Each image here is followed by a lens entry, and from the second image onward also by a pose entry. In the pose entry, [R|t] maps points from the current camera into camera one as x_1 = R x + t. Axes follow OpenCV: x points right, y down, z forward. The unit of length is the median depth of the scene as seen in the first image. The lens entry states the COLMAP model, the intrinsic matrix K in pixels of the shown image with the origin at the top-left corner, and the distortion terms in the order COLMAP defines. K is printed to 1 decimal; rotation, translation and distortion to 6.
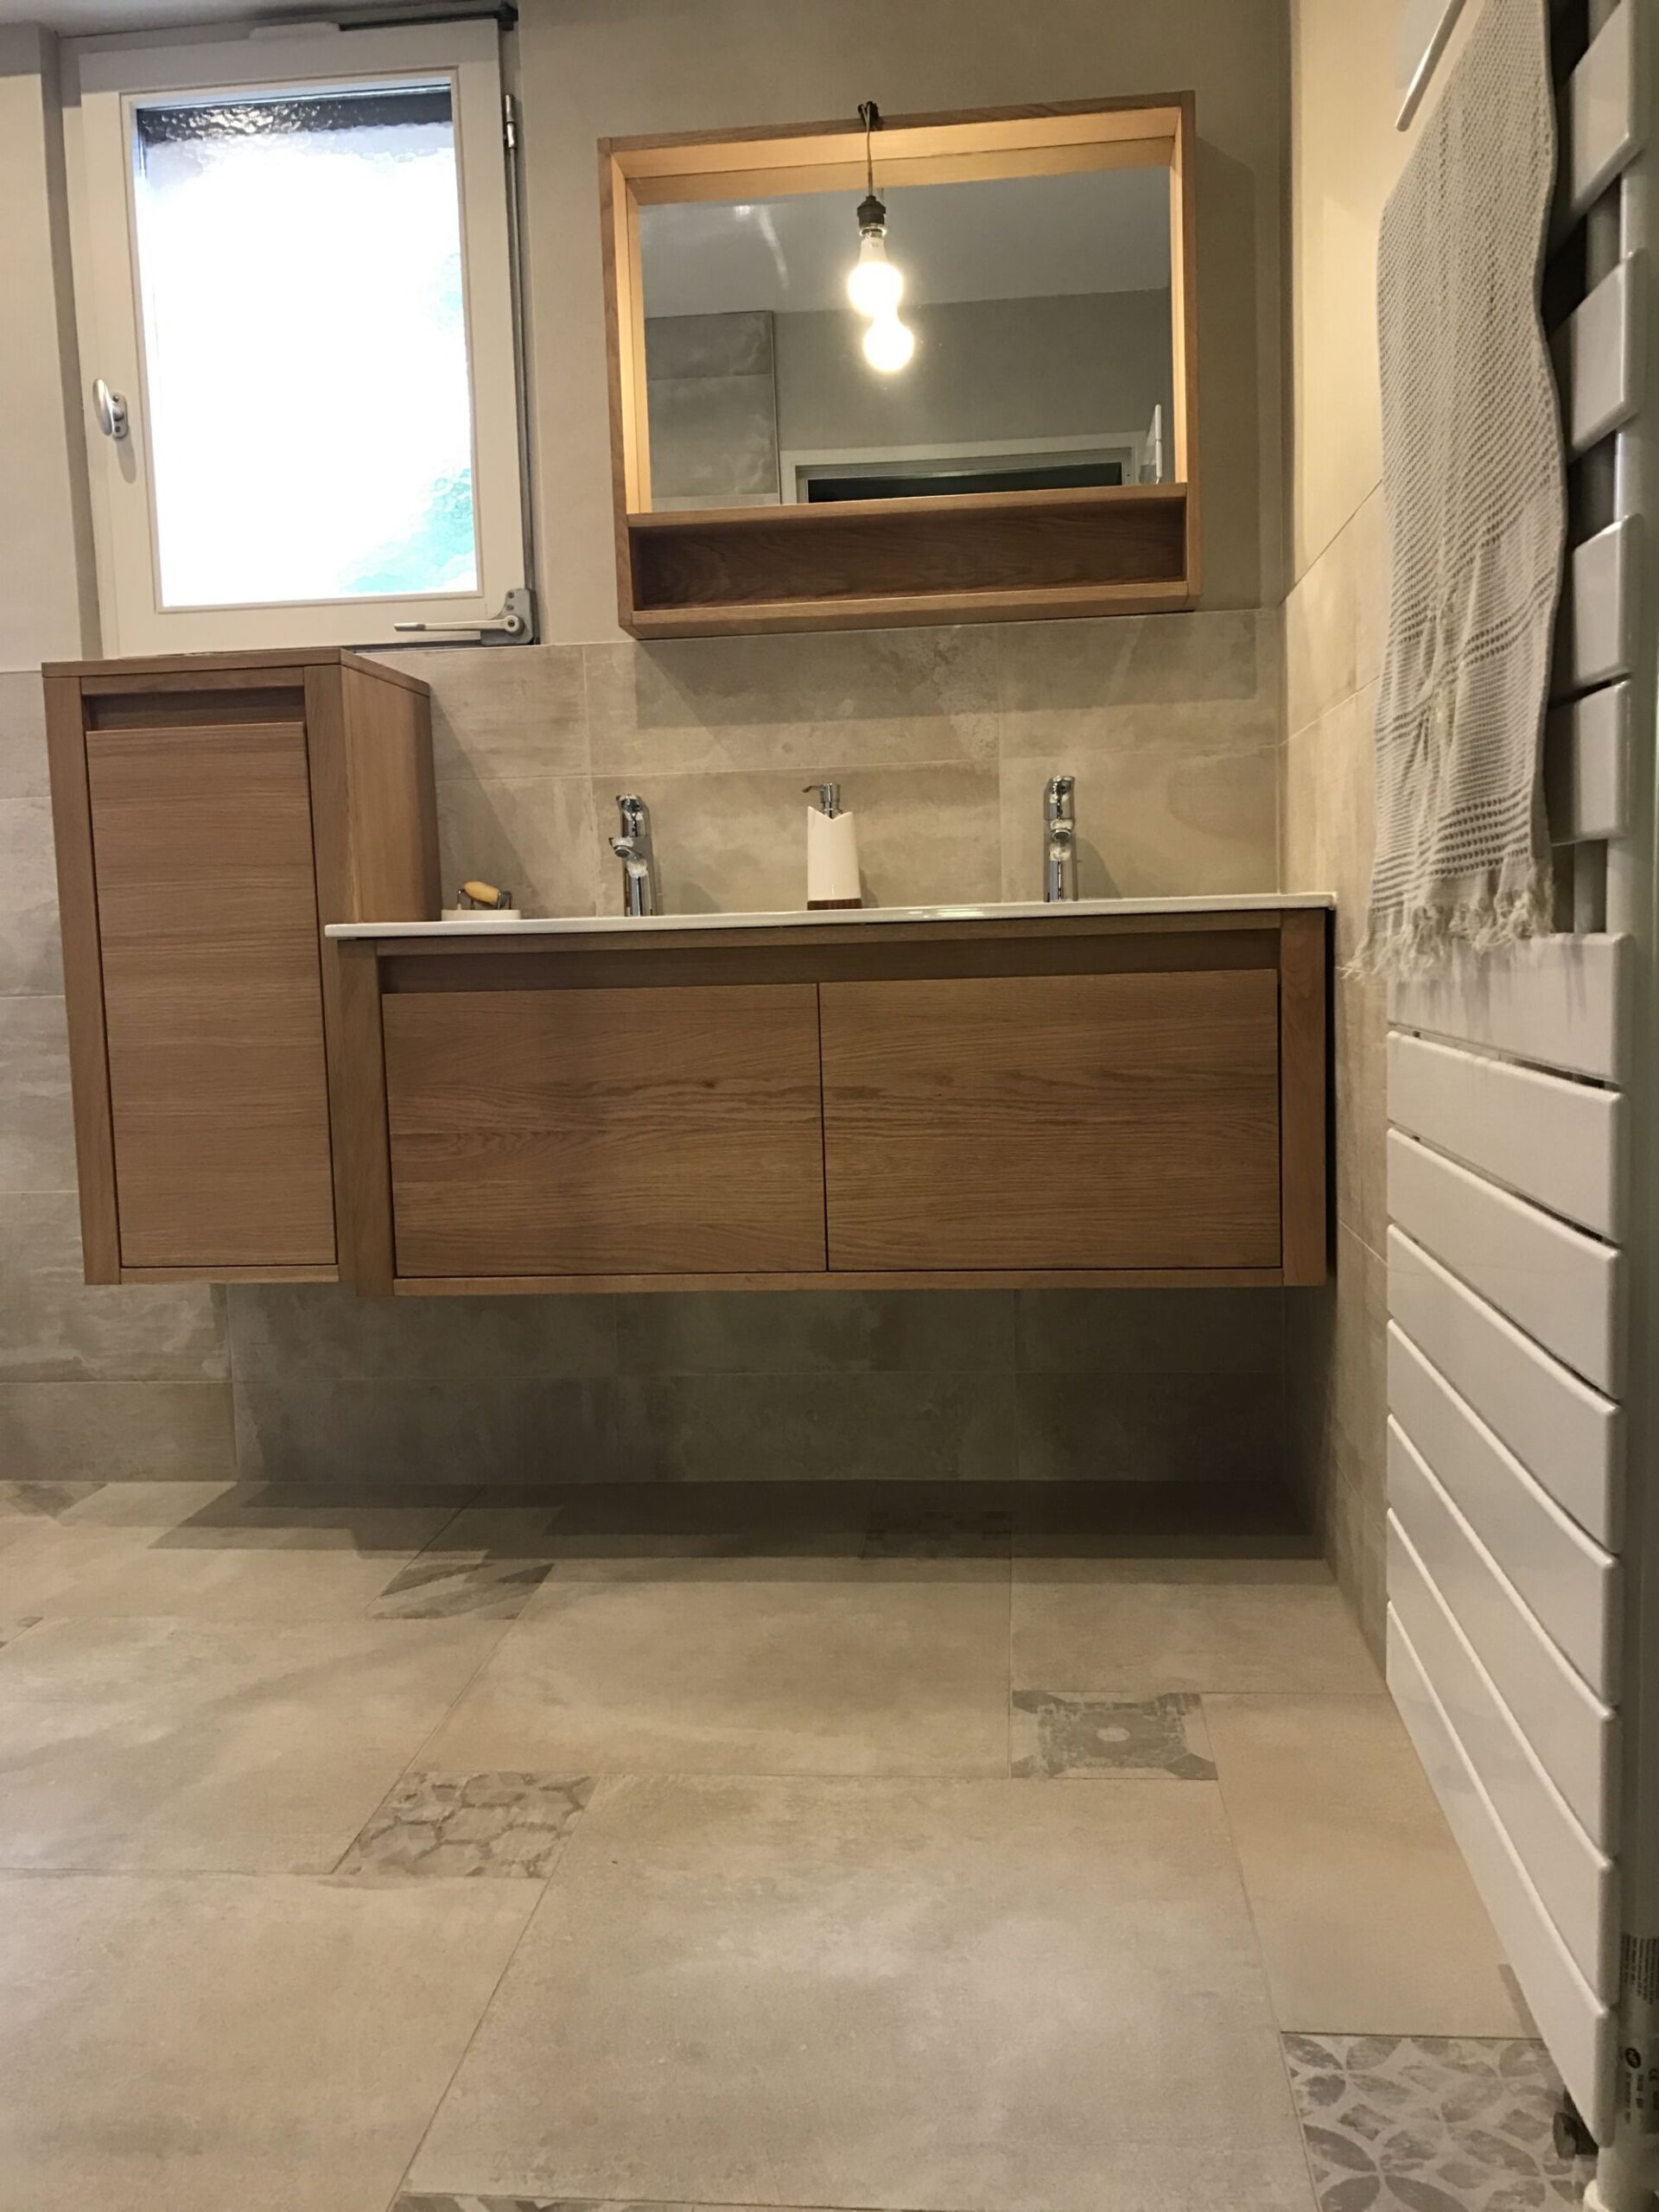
lens RADIAL K [[1800.9, 0, 843.0], [0, 1800.9, 1091.0], [0, 0, 1]] dist [0.028100, -0.036083]
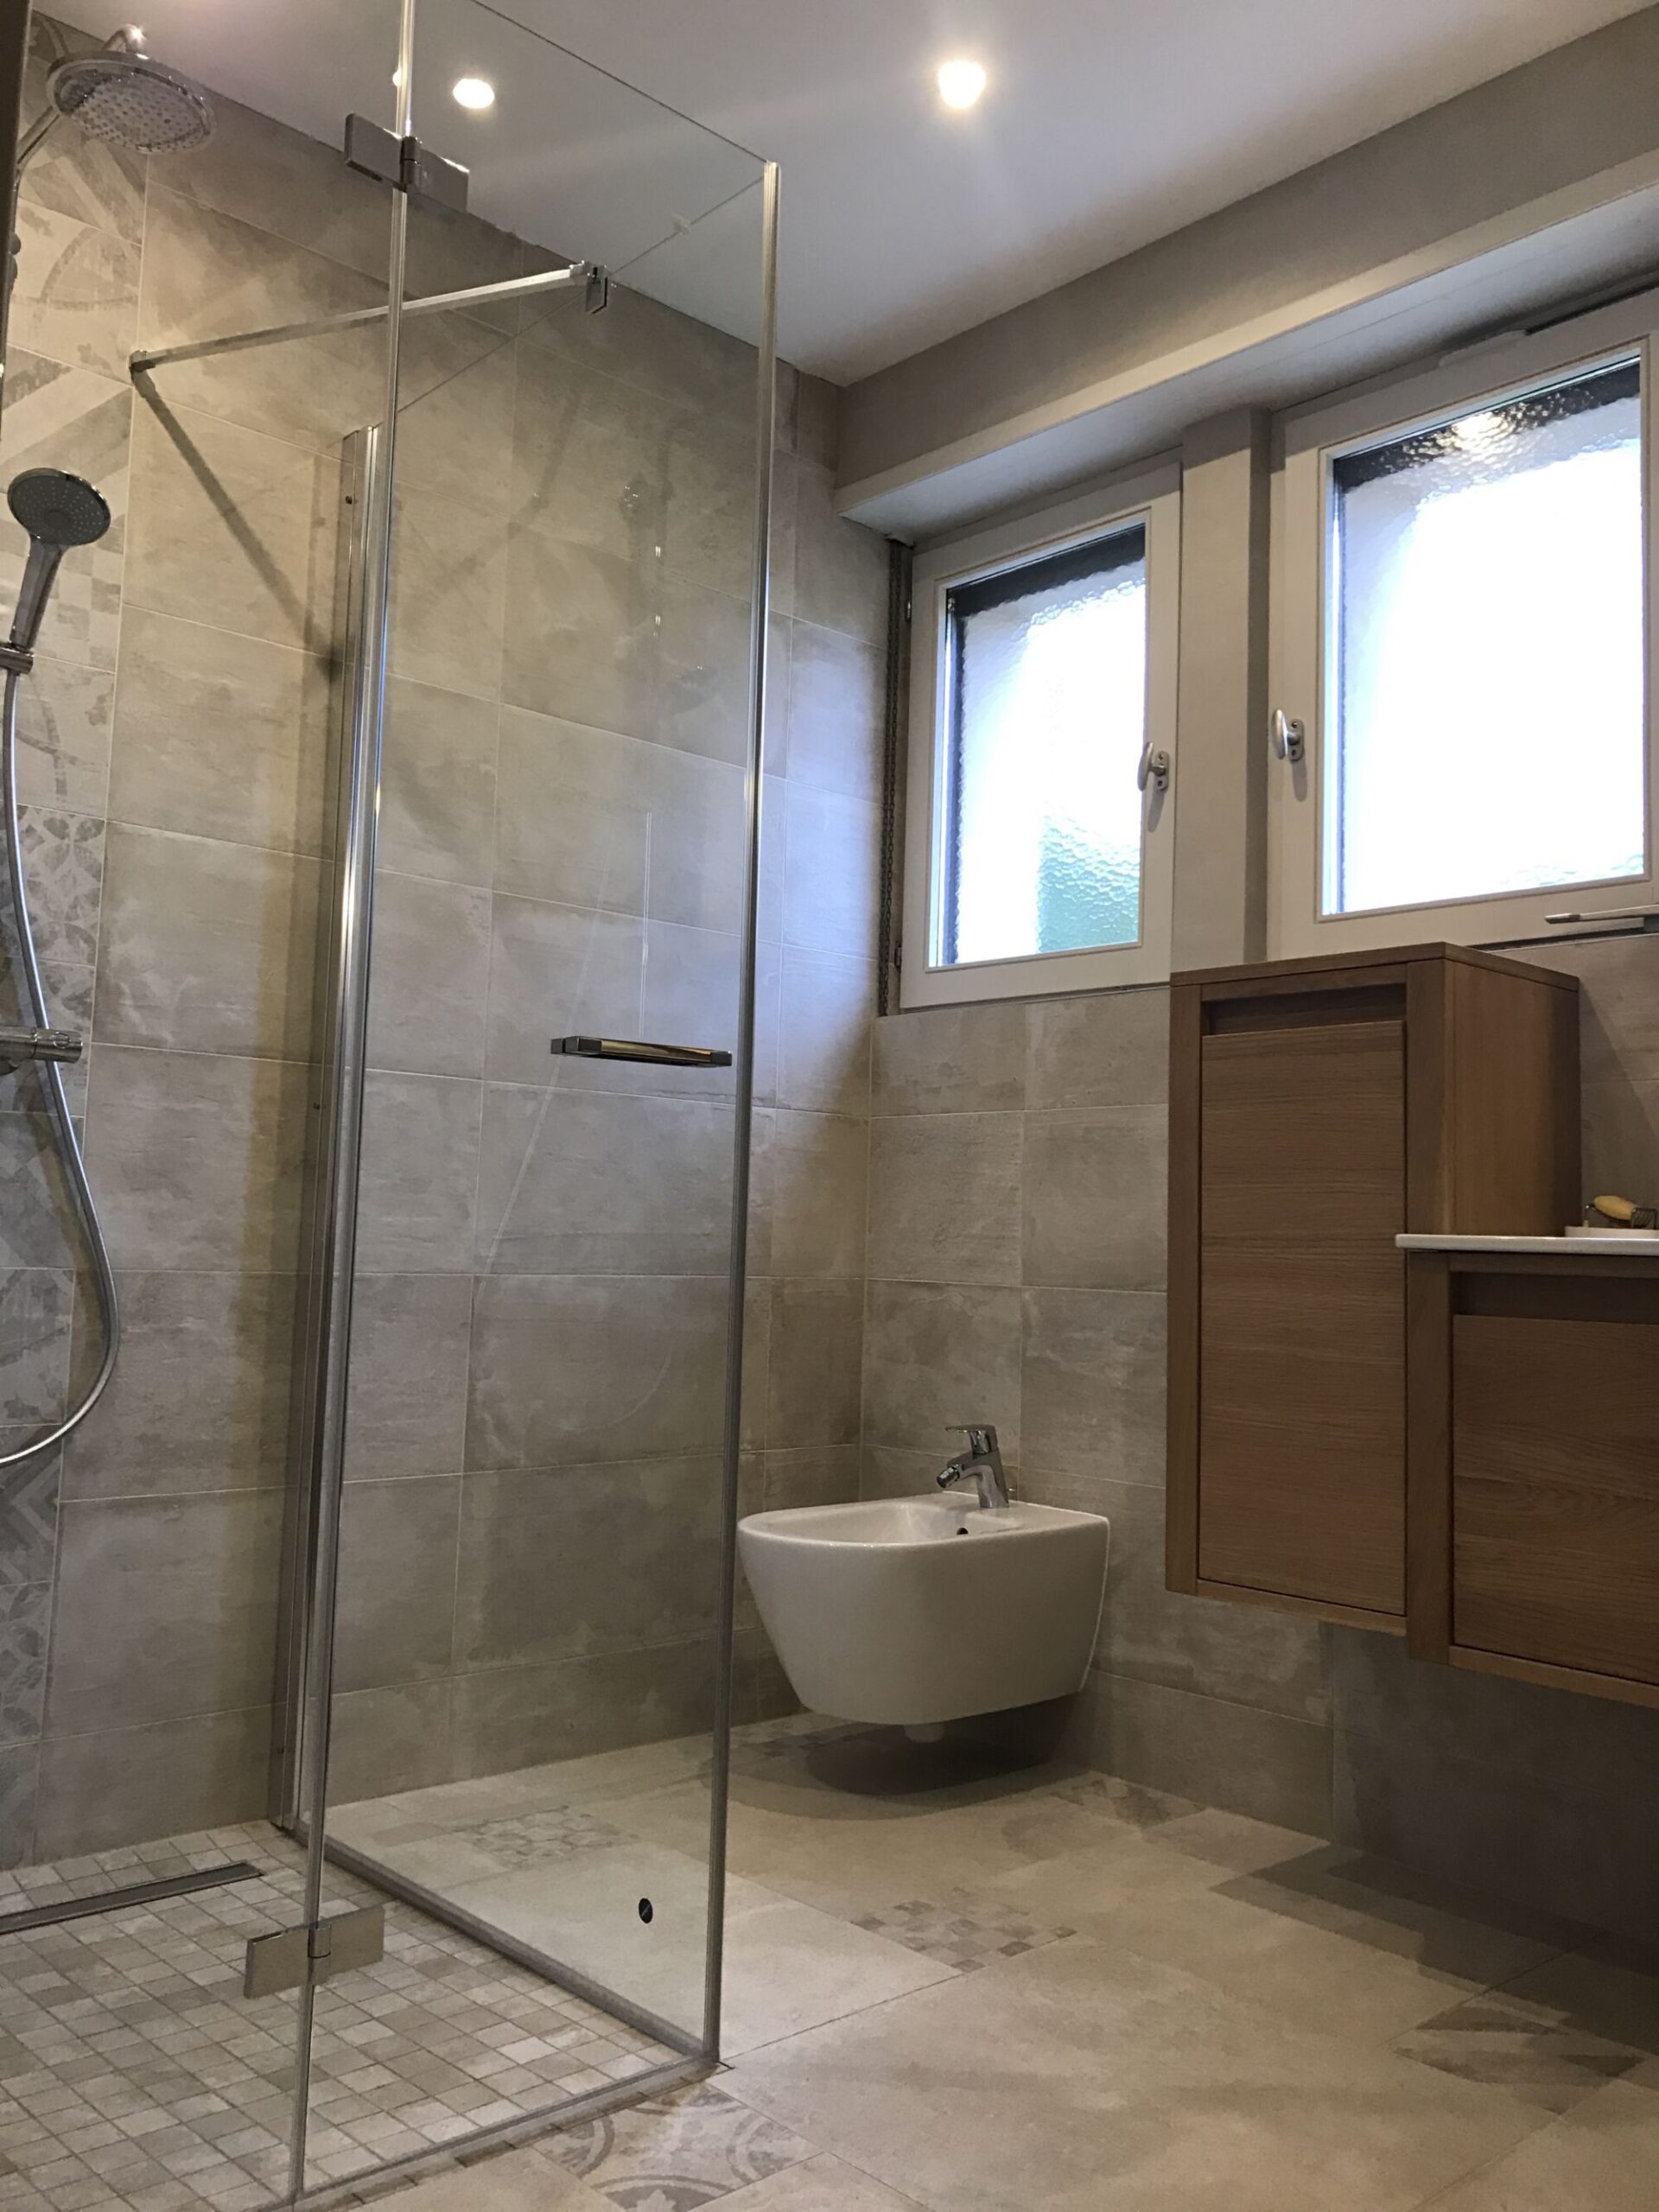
lens RADIAL K [[1800.9, 0, 843.0], [0, 1800.9, 1091.0], [0, 0, 1]] dist [0.028100, -0.036083]
pose [[0.749832, -0.006201, -0.661600, 0.105230], [-0.111307, 0.984522, -0.135379, -0.007730], [0.652199, 0.175152, 0.737536, 0.120112]]
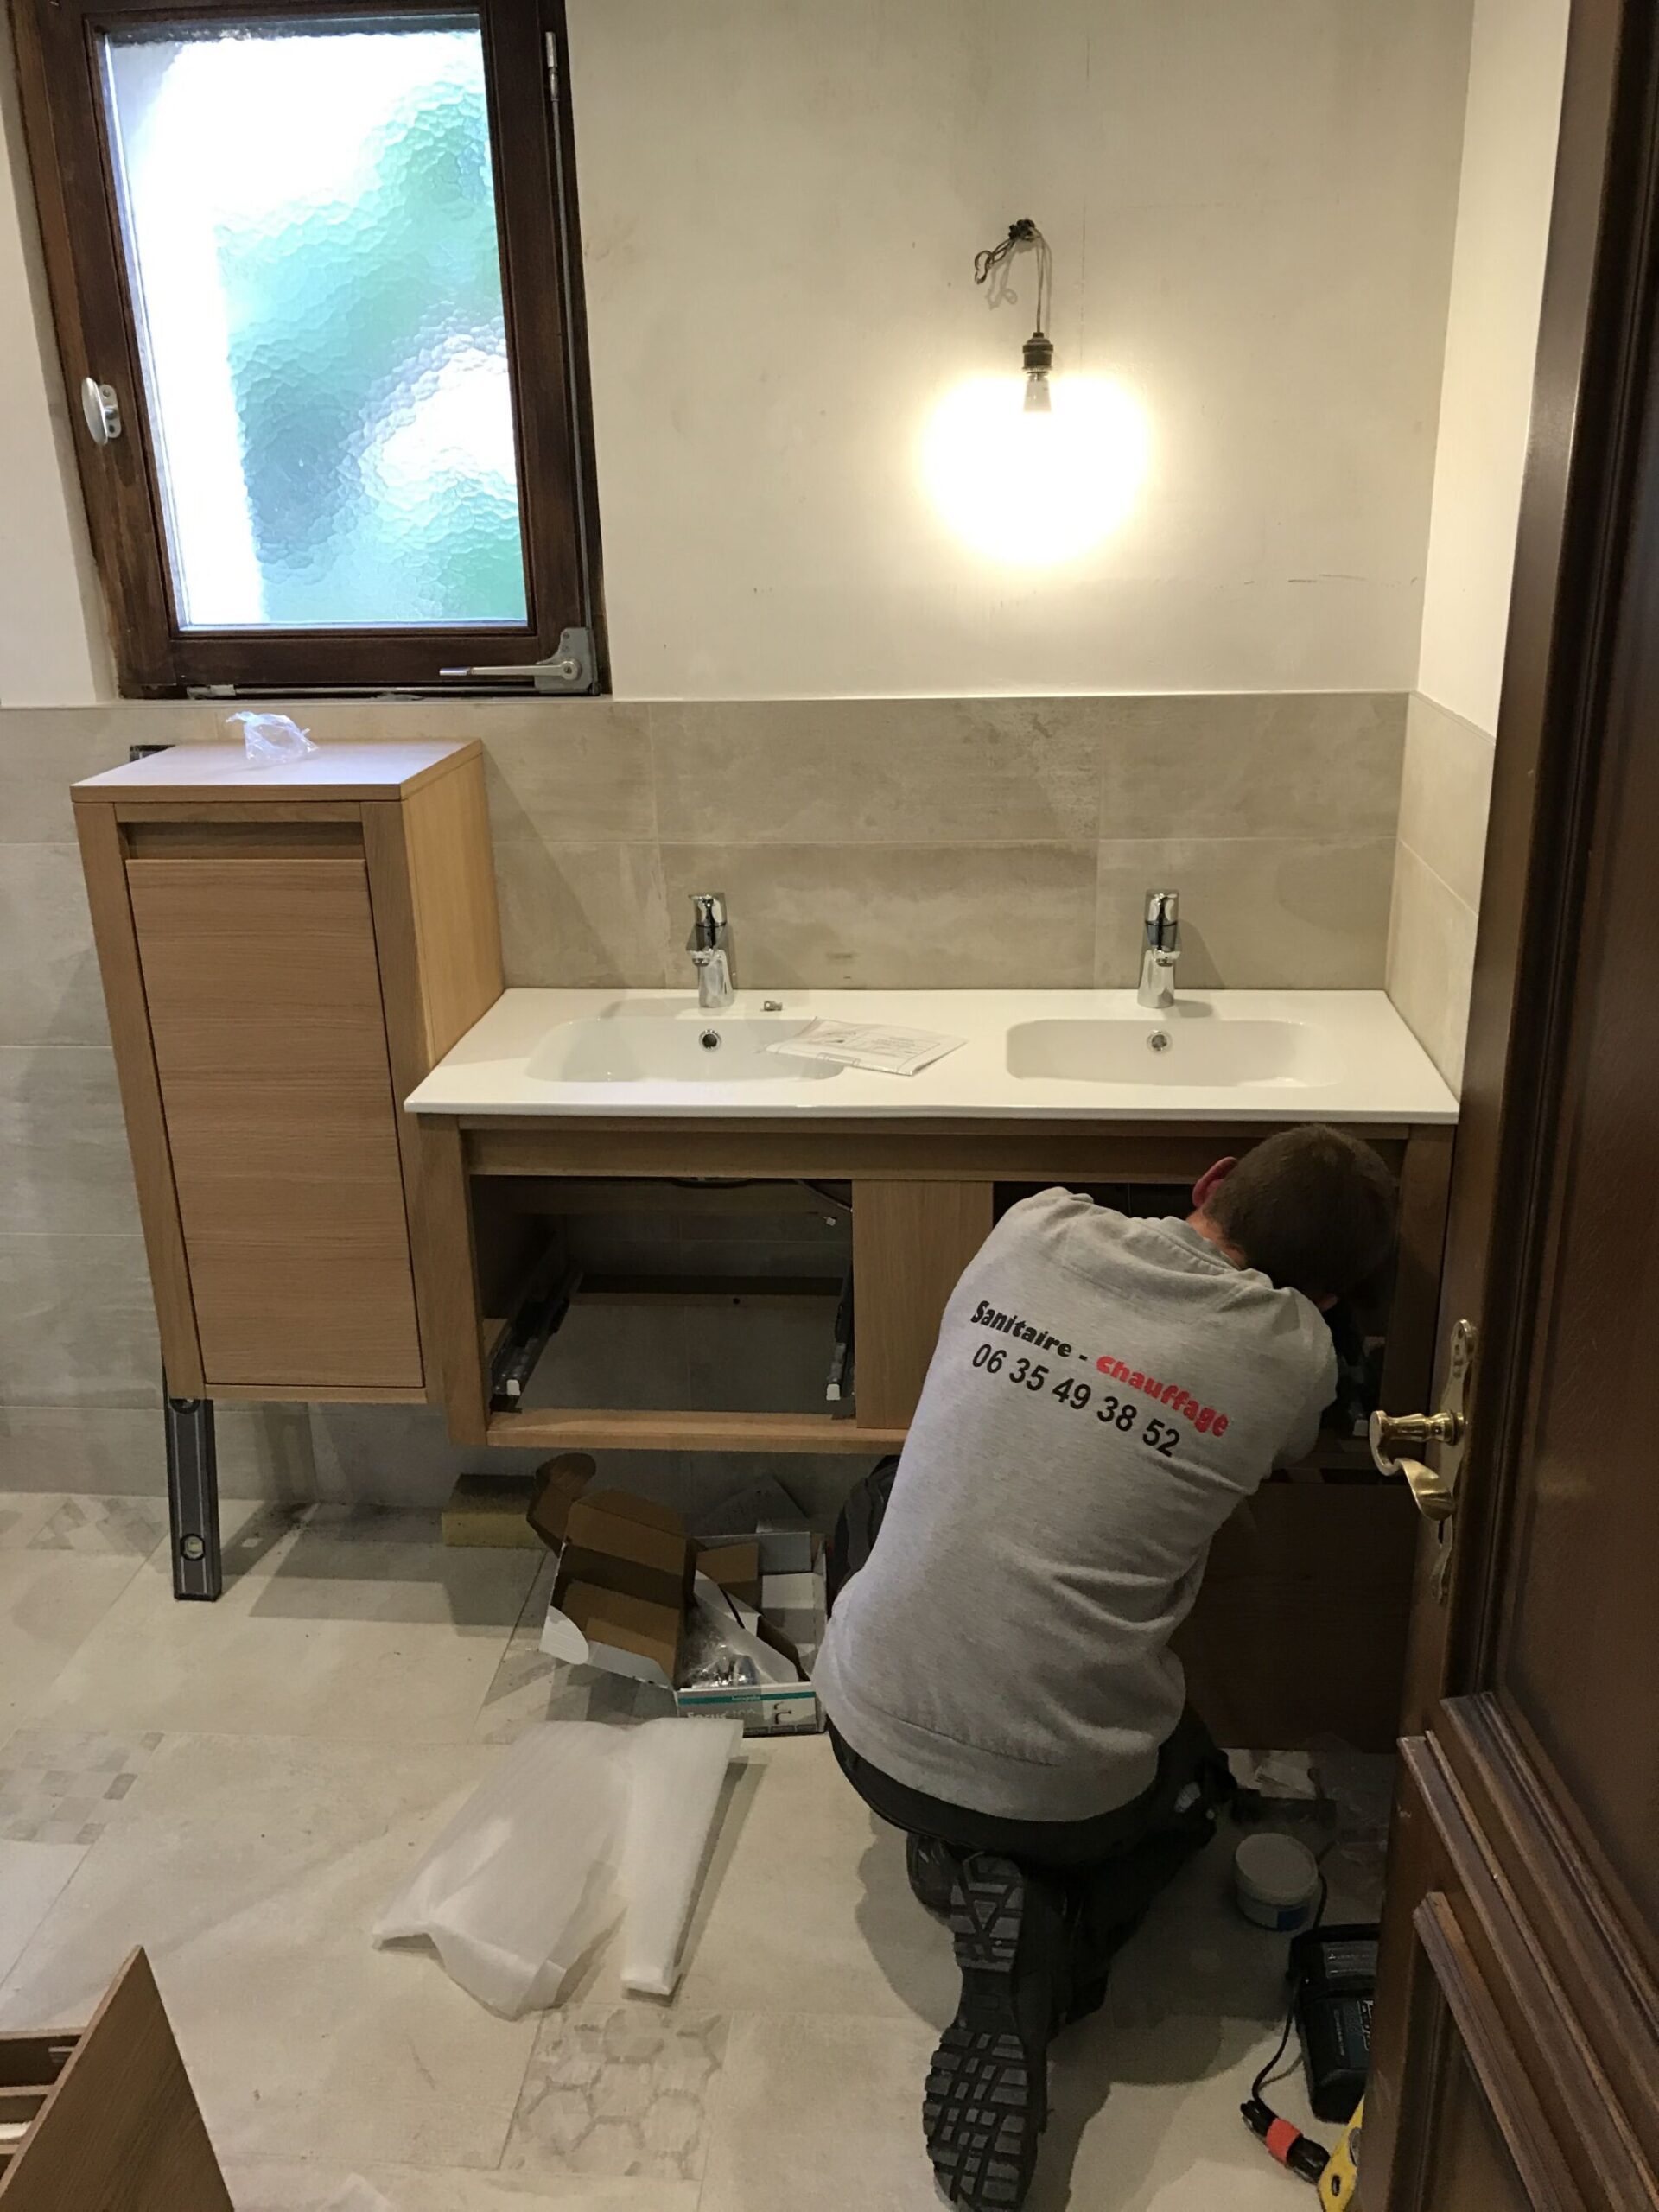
lens RADIAL K [[1791.2, 0, 838.7], [0, 1791.2, 1109.1], [0, 0, 1]] dist [0.037373, -0.003591]
pose [[0.999870, 0.005222, 0.015231, -0.068271], [-0.008853, 0.968433, 0.249116, -0.310941], [-0.013449, -0.249218, 0.968354, 0.072745]]
